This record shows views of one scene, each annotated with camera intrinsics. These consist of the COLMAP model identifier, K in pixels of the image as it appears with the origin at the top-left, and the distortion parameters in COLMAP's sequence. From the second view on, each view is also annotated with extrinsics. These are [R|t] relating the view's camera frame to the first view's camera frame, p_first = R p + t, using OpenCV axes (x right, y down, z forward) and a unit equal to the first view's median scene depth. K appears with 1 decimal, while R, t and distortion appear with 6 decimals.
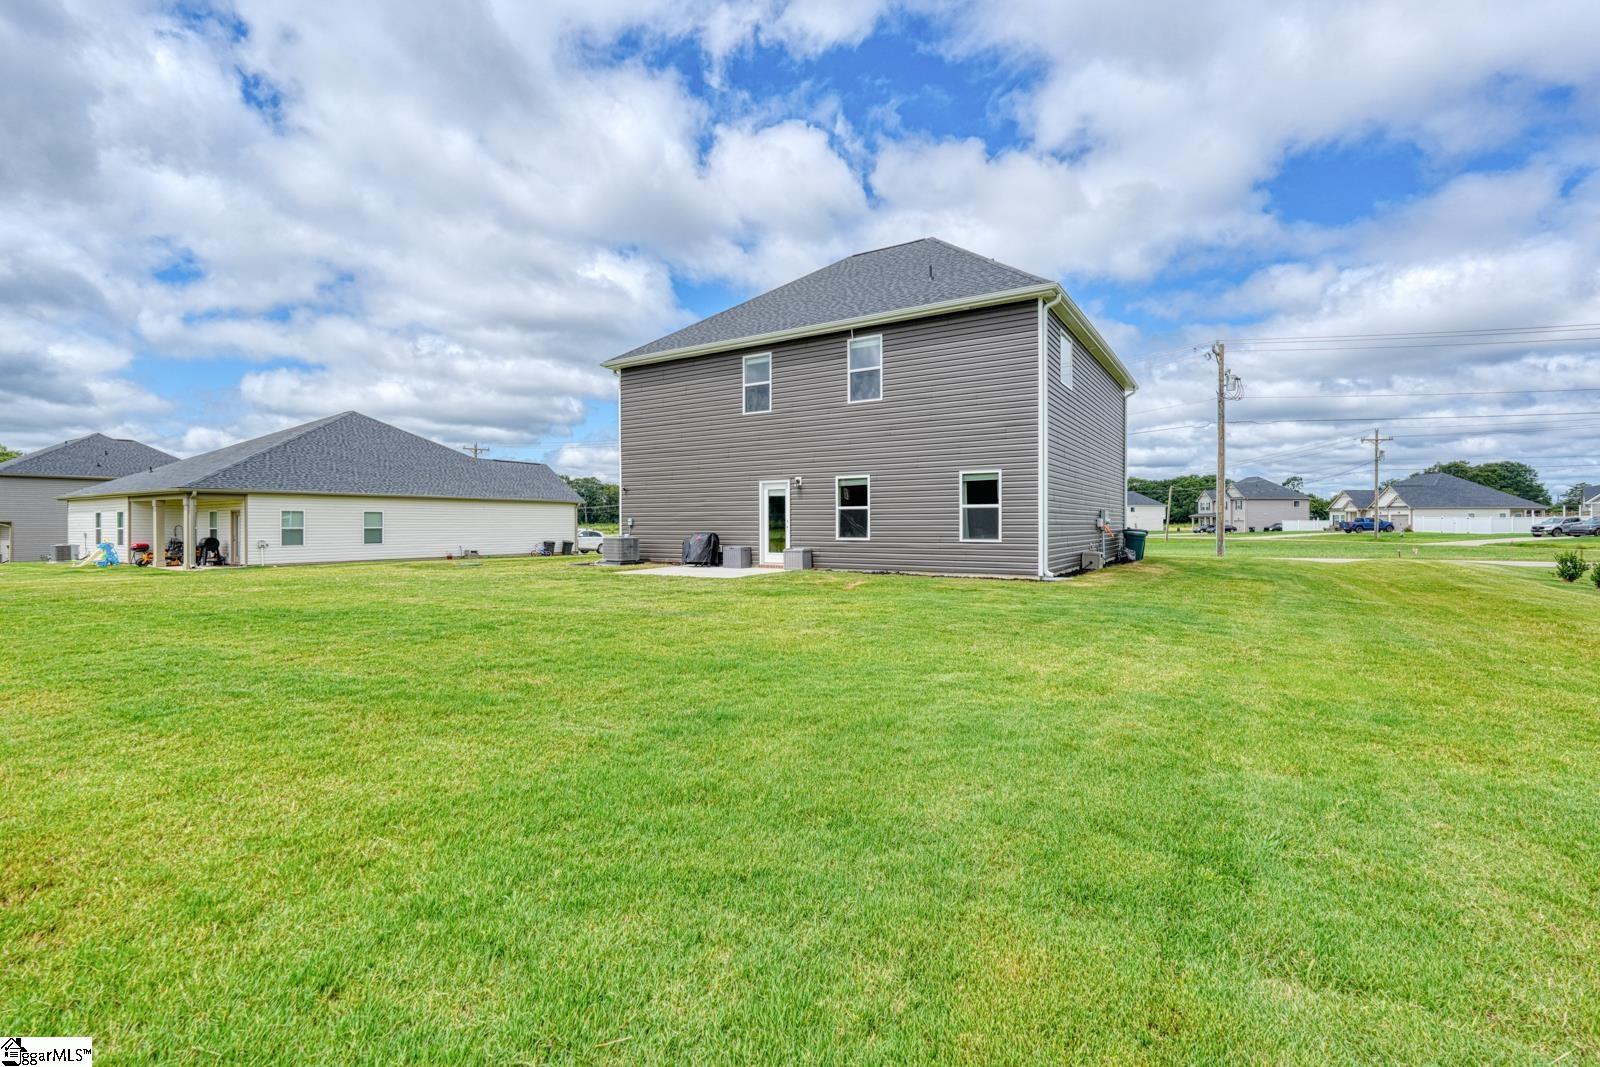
lens RADIAL K [[711.1, 0, 802.5], [0, 711.1, 528.4], [0, 0, 1]] dist [0.002023, -0.000342]
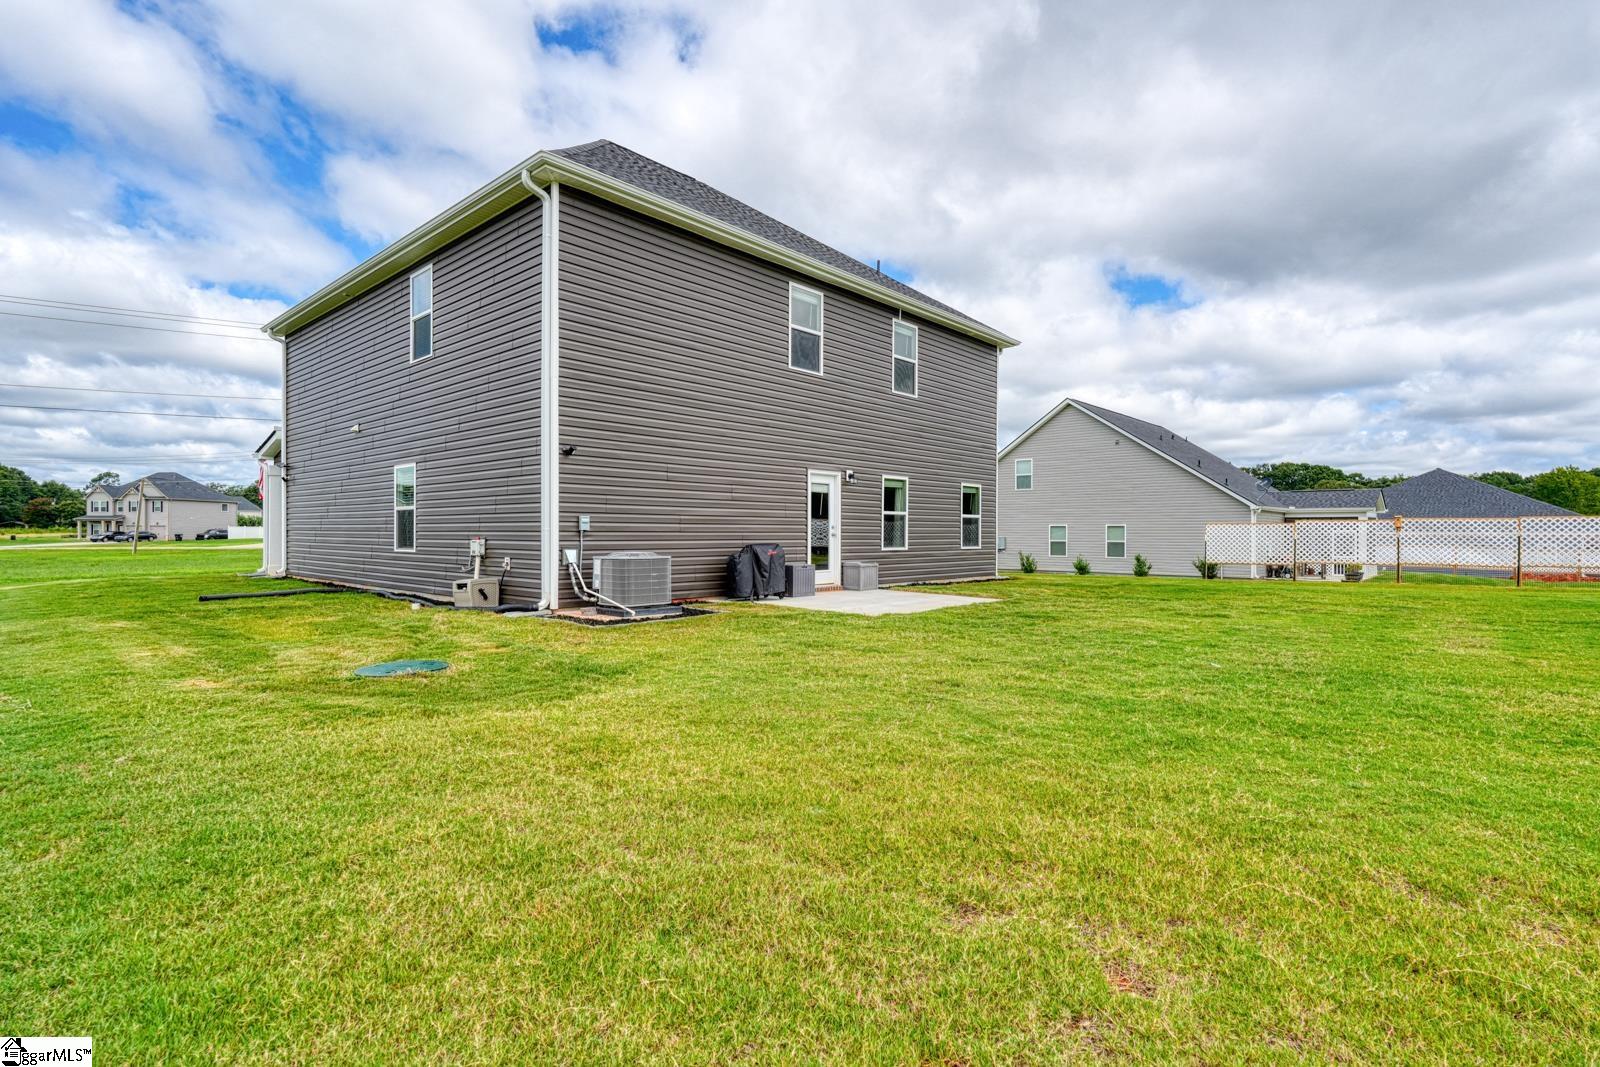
lens RADIAL K [[784.5, 0, 803.0], [0, 784.5, 536.3], [0, 0, 1]] dist [0.001676, 0.000074]
pose [[0.165553, -0.000640, 0.986201, -0.841899], [-0.000401, 1.000000, 0.000716, -0.001119], [-0.986201, -0.000514, 0.165552, 0.894394]]
